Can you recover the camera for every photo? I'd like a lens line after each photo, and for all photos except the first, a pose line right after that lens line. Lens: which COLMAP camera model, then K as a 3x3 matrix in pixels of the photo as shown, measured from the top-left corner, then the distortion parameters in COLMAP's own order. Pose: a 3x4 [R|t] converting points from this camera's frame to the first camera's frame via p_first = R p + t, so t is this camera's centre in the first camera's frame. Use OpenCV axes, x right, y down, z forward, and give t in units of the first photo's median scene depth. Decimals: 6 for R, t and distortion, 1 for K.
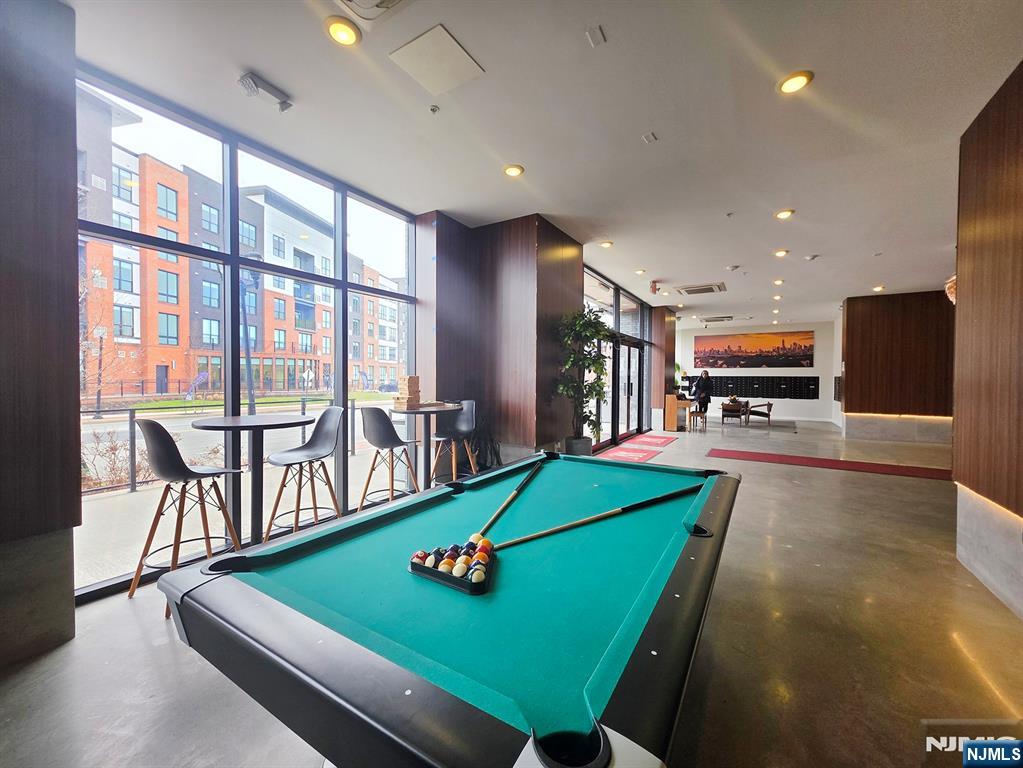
lens RADIAL K [[415.0, 0, 511.5], [0, 415.0, 384.0], [0, 0, 1]] dist [-0.000850, -0.000318]
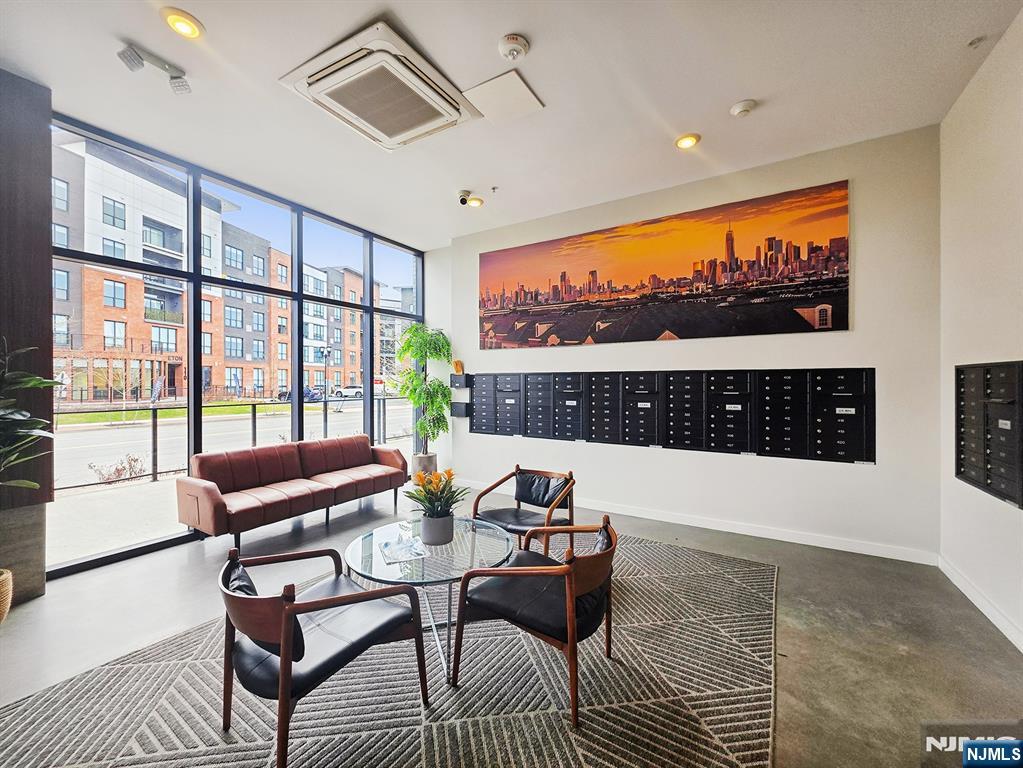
lens RADIAL K [[415.0, 0, 511.5], [0, 415.0, 384.0], [0, 0, 1]] dist [-0.000850, -0.000318]
pose [[0.999918, -0.008277, -0.009778, 0.491394], [0.008184, 0.999922, -0.009476, -0.007590], [0.009856, 0.009396, 0.999907, 0.697806]]
